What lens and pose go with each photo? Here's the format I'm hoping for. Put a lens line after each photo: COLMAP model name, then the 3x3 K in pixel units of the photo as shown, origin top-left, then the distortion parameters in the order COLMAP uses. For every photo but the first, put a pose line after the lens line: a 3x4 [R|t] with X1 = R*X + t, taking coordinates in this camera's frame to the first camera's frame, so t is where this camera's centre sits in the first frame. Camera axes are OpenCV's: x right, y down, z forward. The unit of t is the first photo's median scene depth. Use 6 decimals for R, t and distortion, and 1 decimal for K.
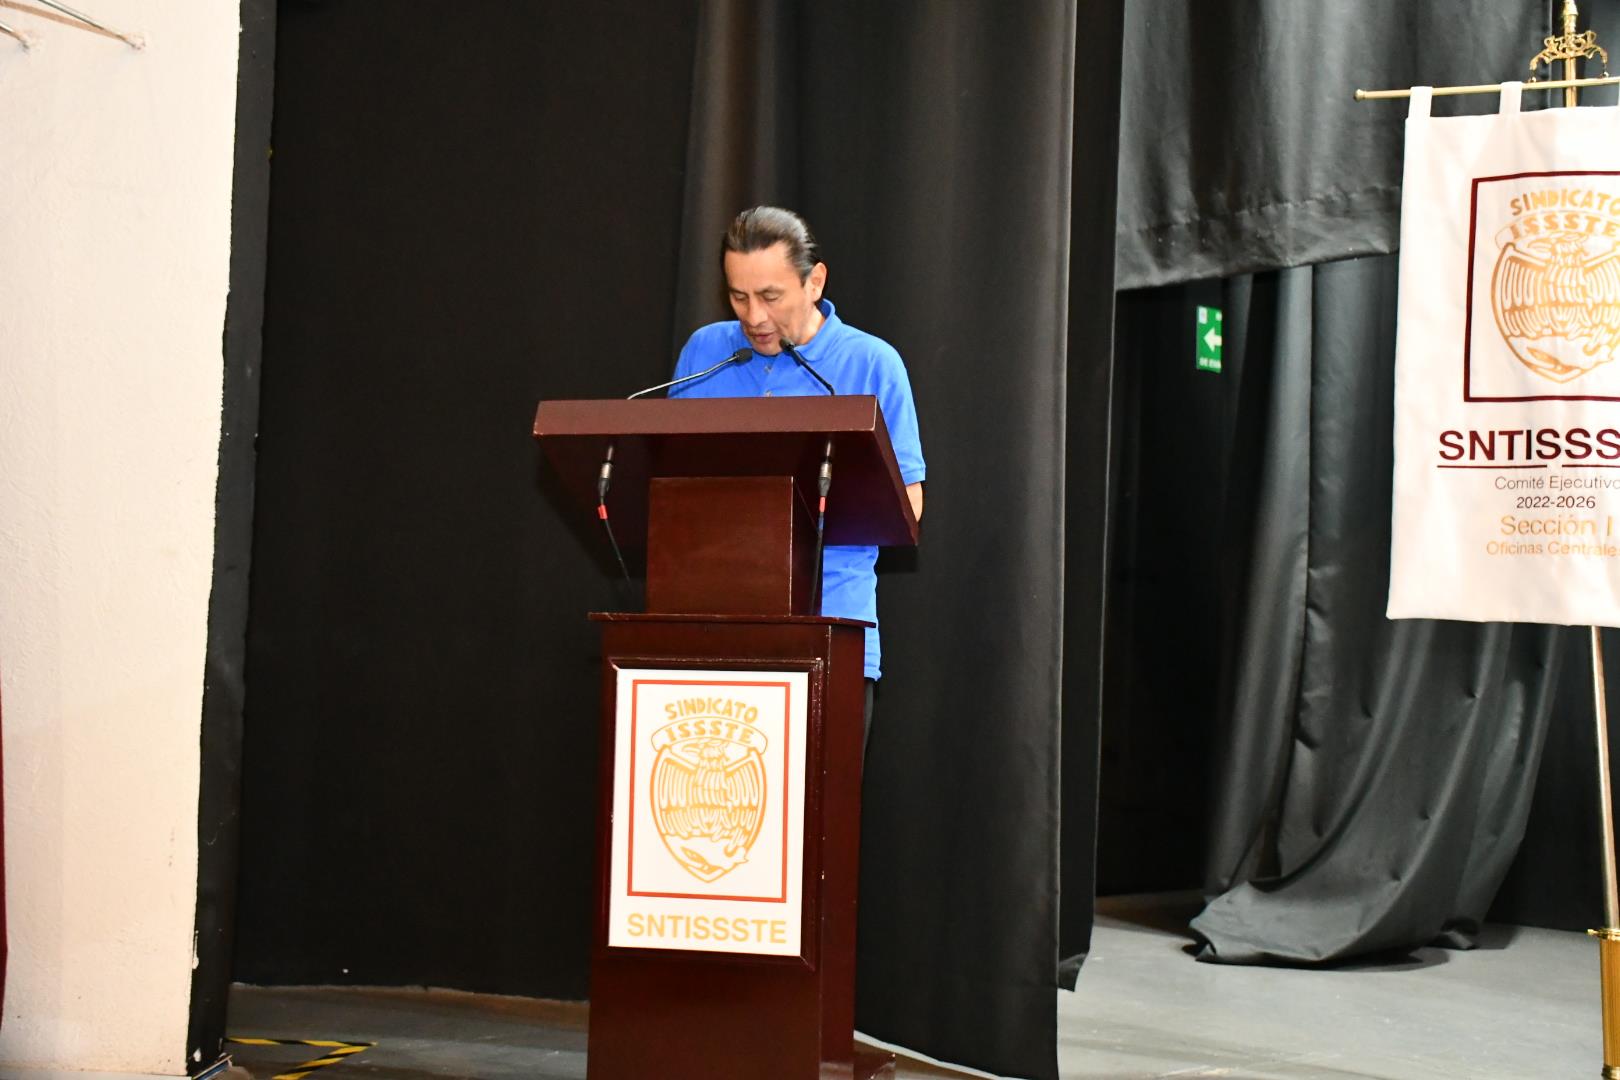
lens RADIAL K [[1906.9, 0, 797.8], [0, 1906.9, 548.9], [0, 0, 1]] dist [0.038033, 0.000000]
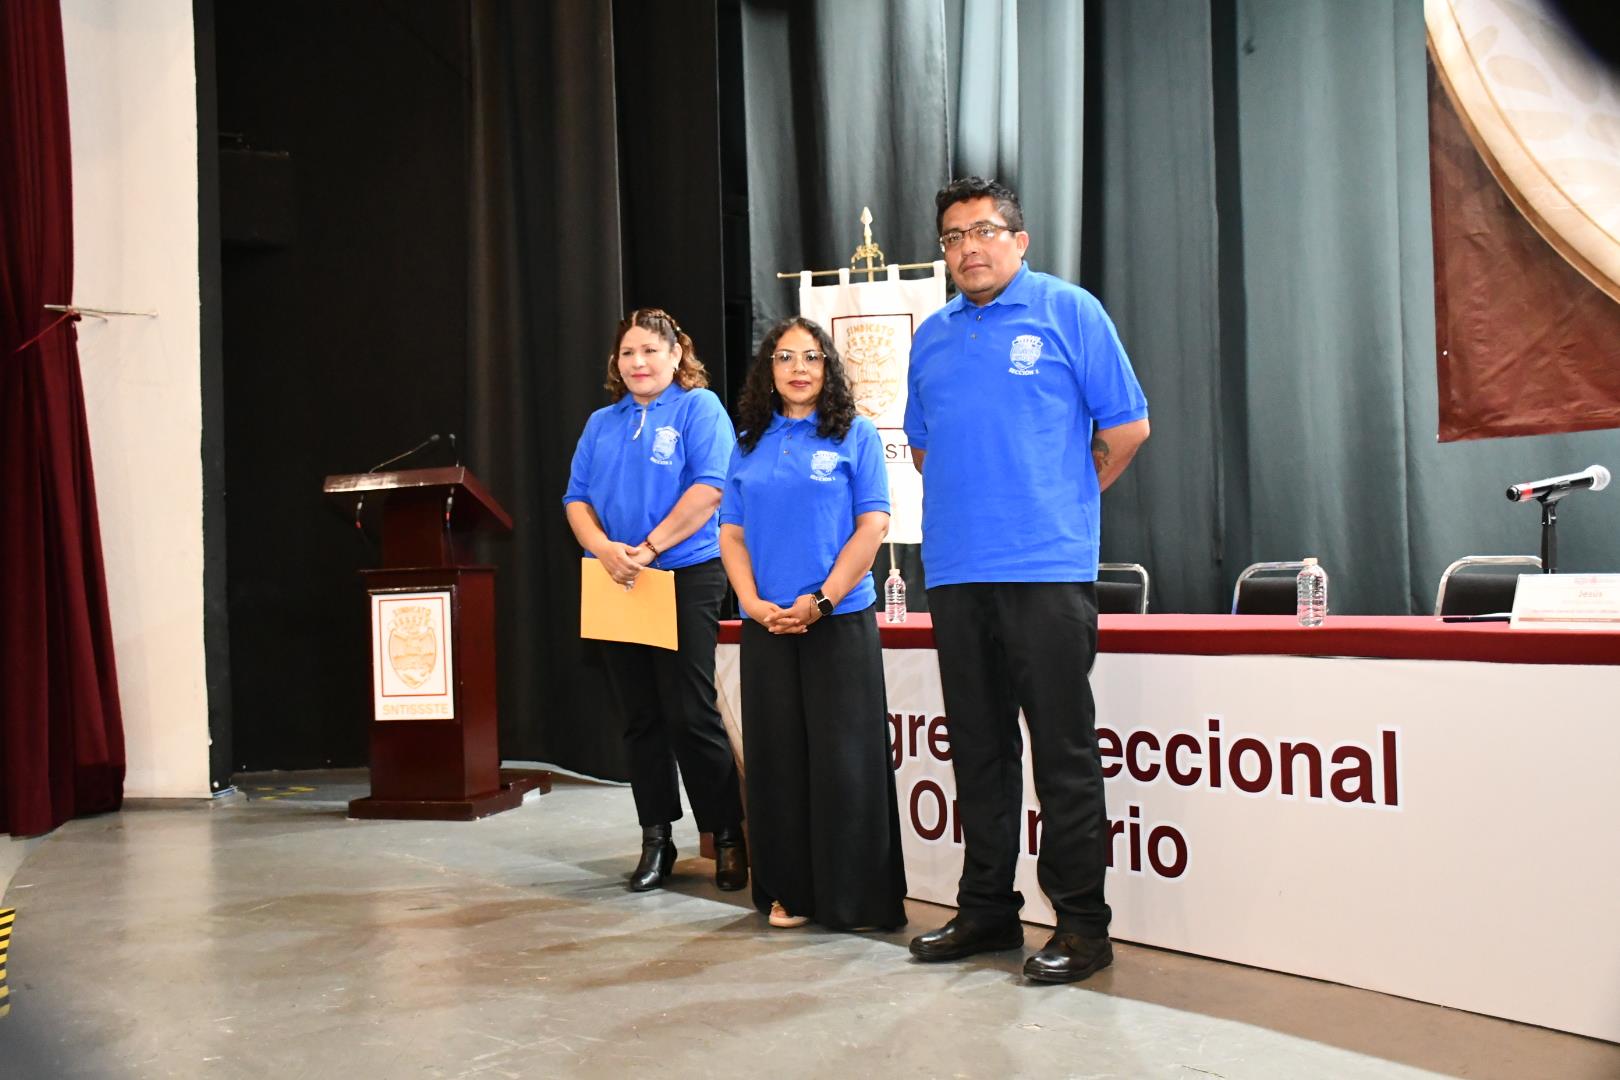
lens RADIAL K [[1586.7, 0, 815.3], [0, 1586.7, 543.8], [0, 0, 1]] dist [-0.052979, 0.000000]
pose [[0.996499, -0.062139, -0.055933, 0.472302], [0.064278, 0.997235, 0.037279, -0.028583], [0.053462, -0.040744, 0.997738, -0.714097]]
